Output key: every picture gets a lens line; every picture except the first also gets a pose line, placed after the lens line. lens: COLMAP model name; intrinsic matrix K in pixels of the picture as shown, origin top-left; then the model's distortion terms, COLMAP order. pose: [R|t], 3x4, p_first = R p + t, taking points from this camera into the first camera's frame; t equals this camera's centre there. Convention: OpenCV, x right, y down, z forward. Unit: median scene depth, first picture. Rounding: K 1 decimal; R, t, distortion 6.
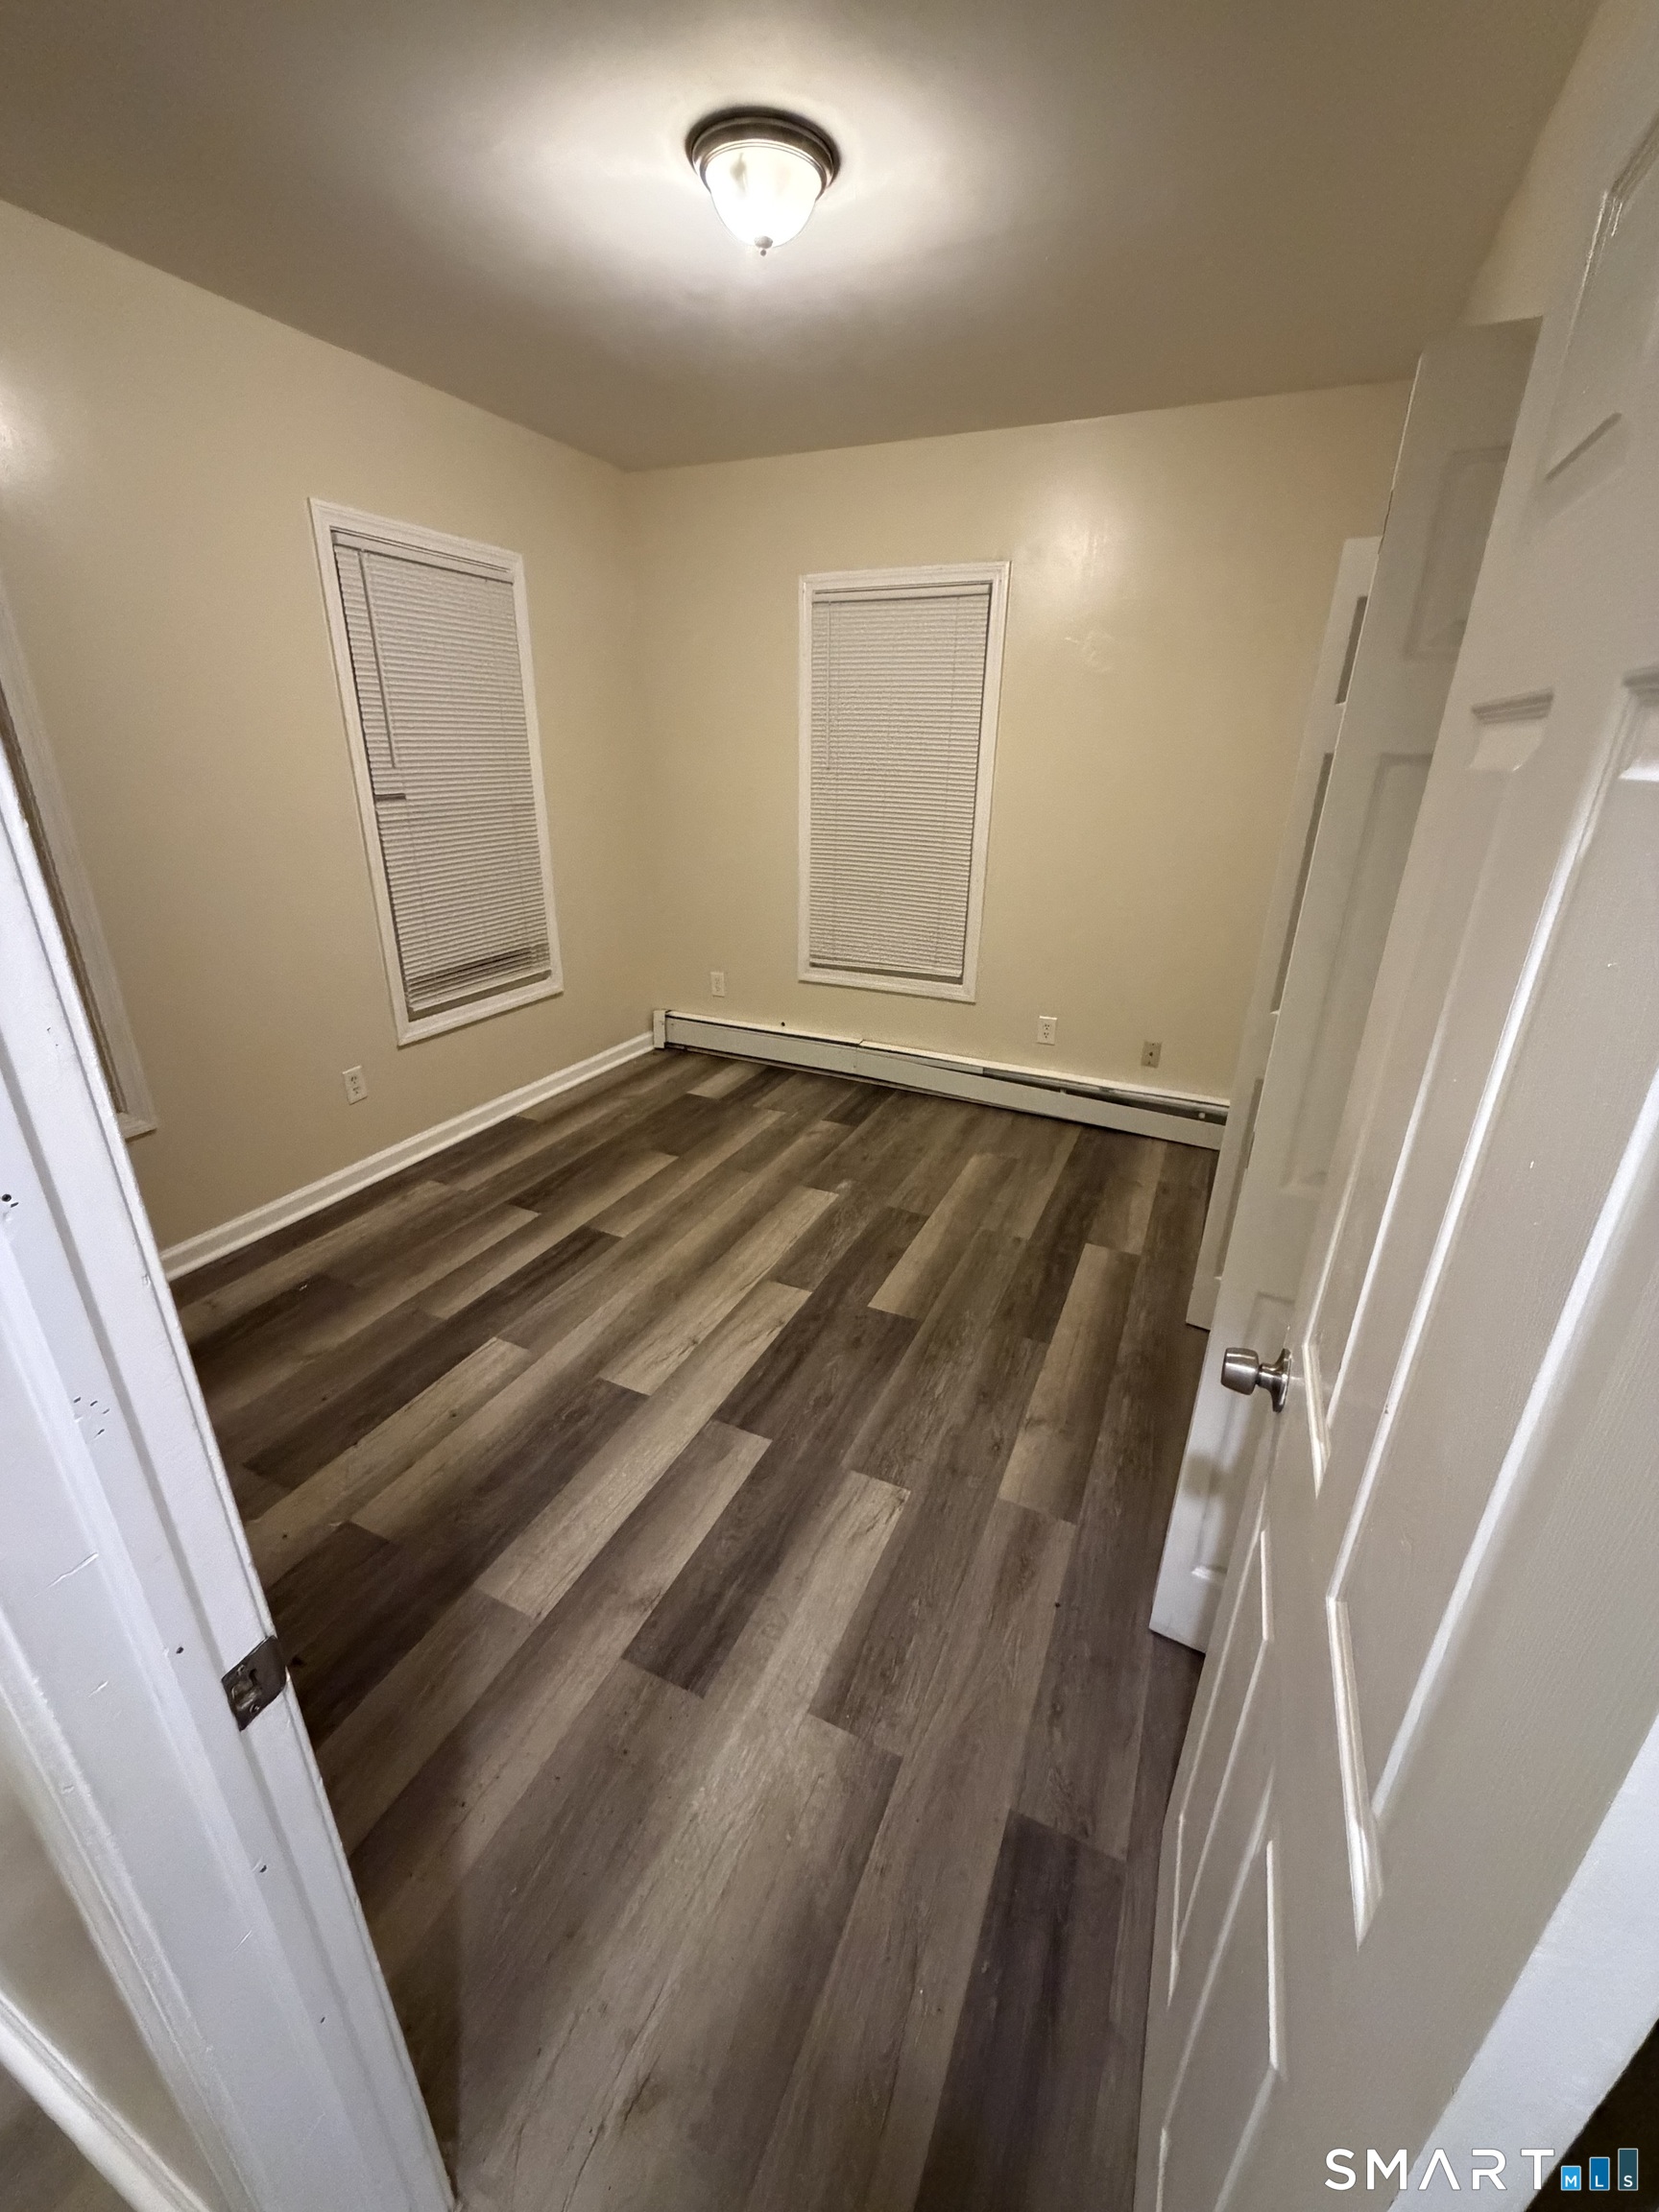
lens RADIAL K [[879.0, 0, 825.4], [0, 879.0, 1097.4], [0, 0, 1]] dist [-0.001227, 0.001030]
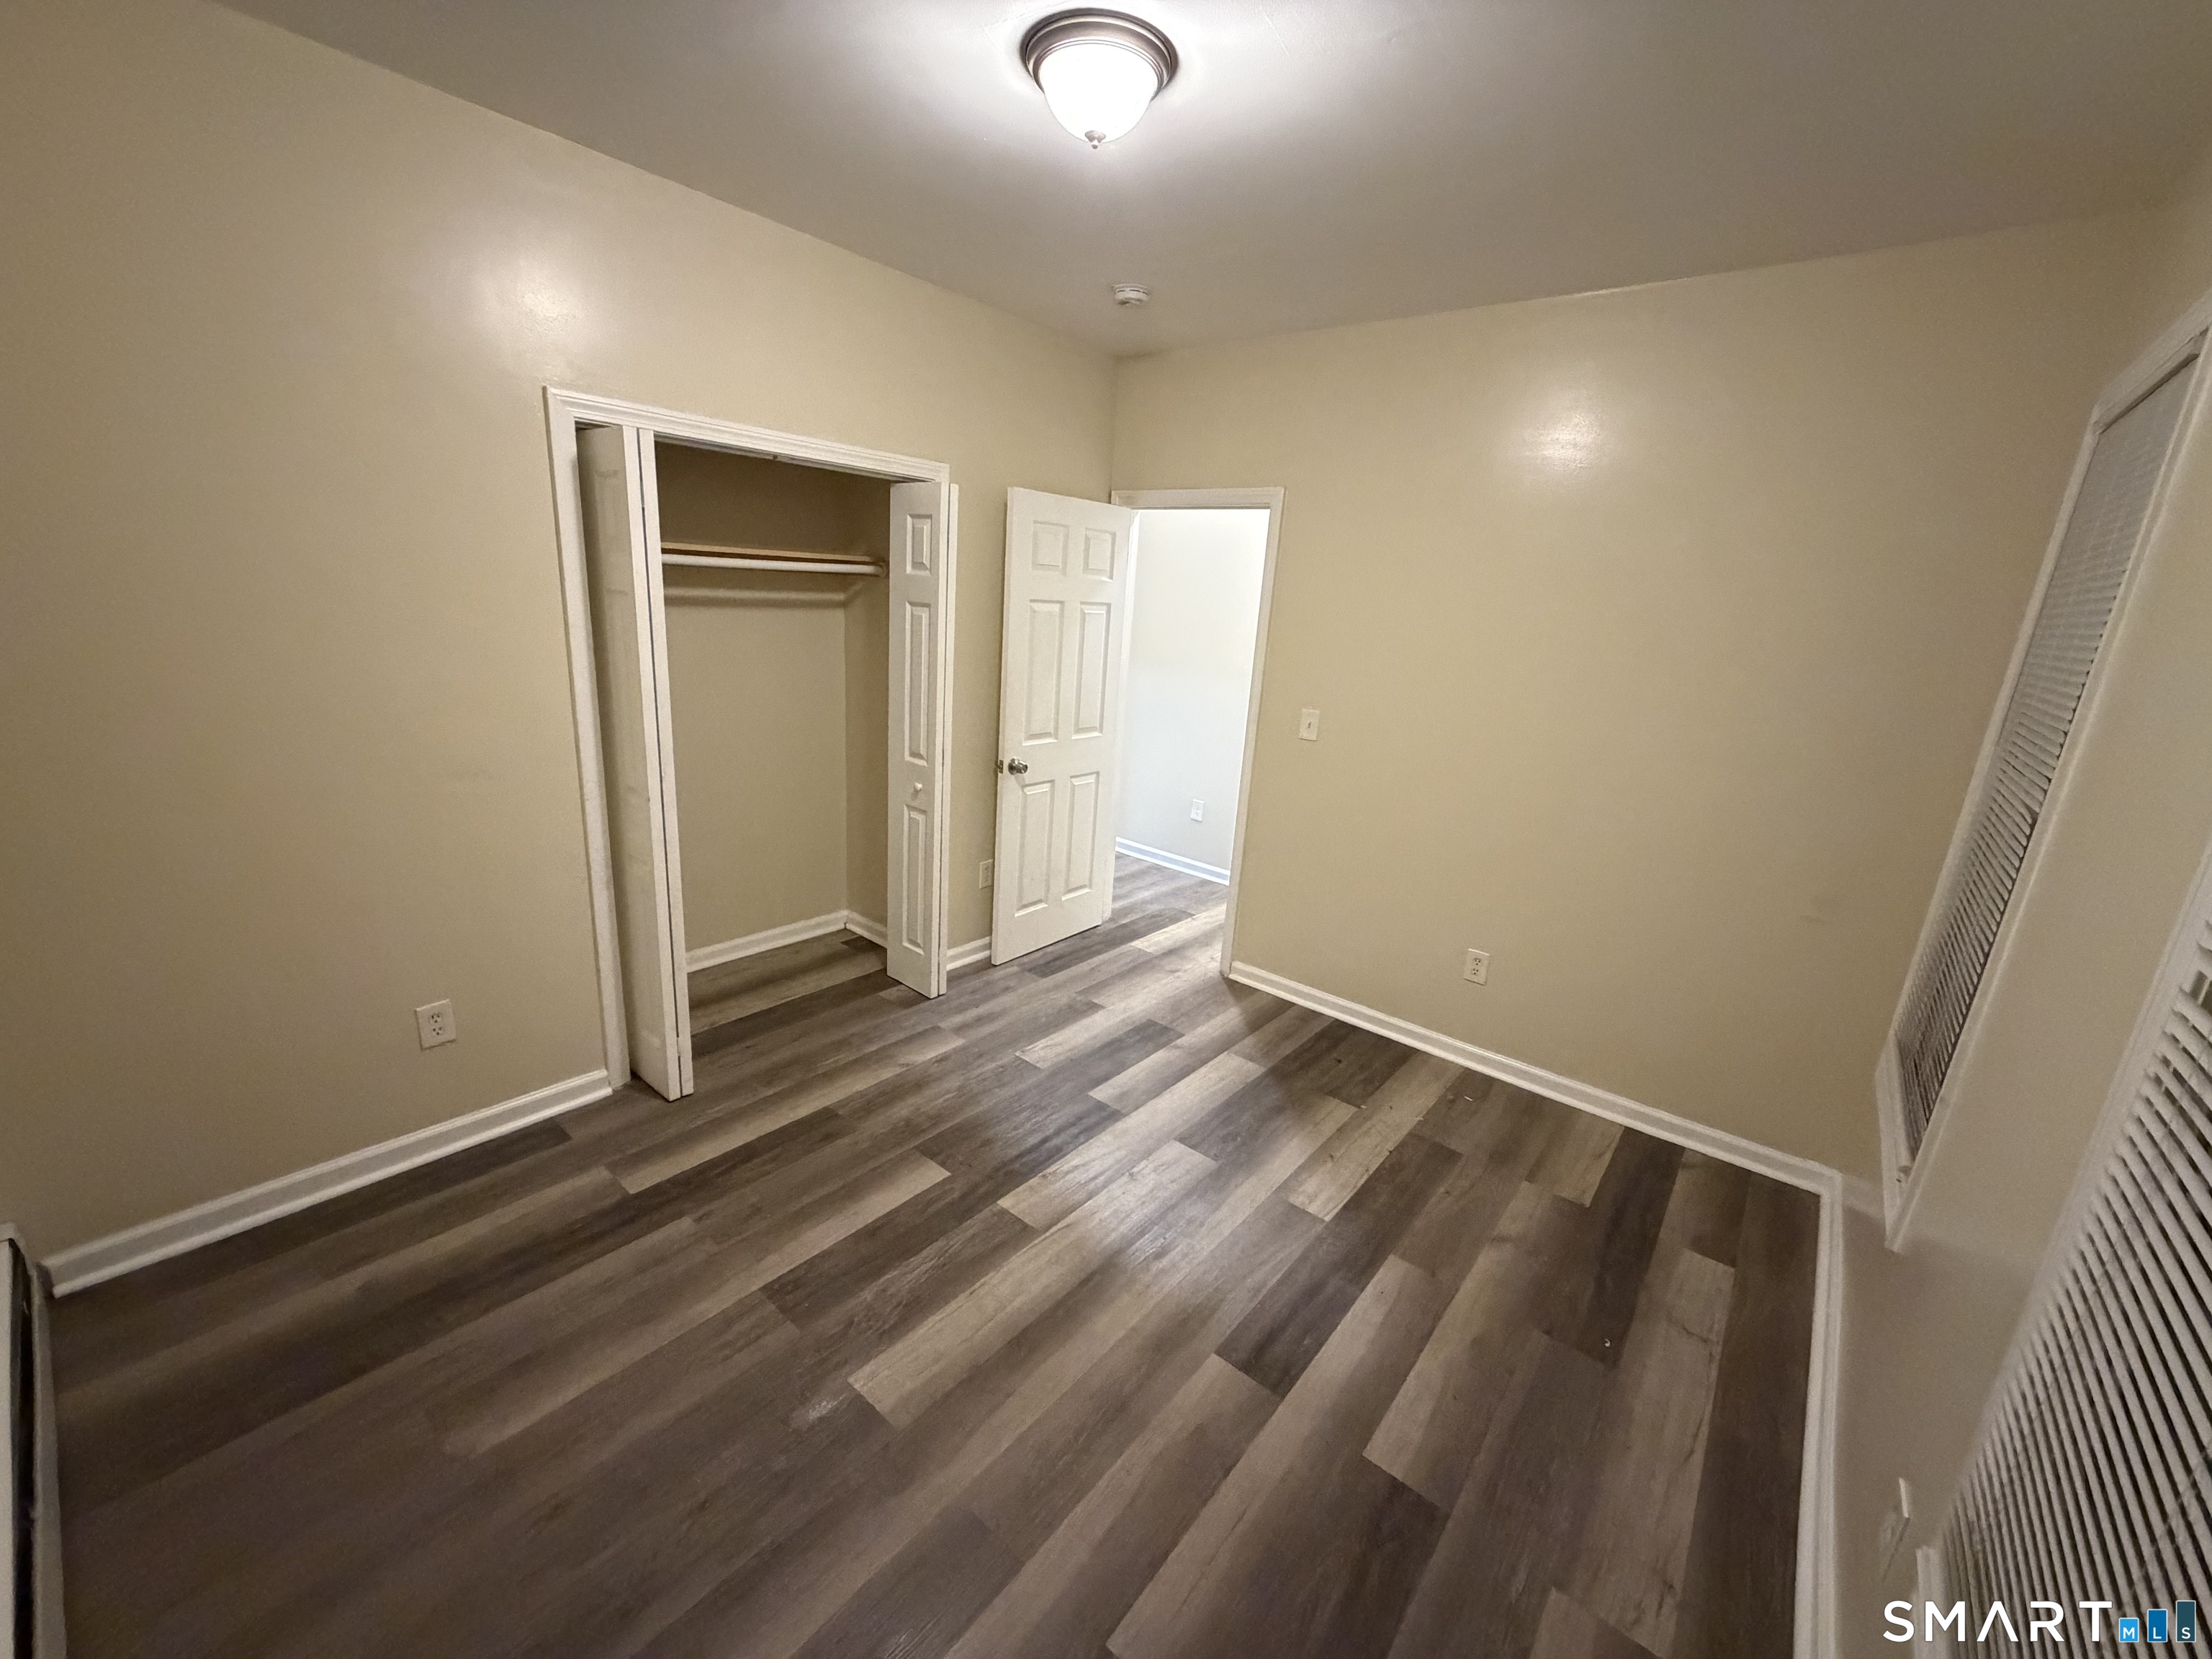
lens RADIAL K [[879.0, 0, 1100.0], [0, 879.0, 825.3], [0, 0, 1]] dist [-0.001227, 0.001030]
pose [[-0.963499, -0.141701, 0.227137, -0.298278], [0.021855, 0.803969, 0.594270, -0.696081], [-0.266819, 0.577542, -0.771526, 1.611638]]
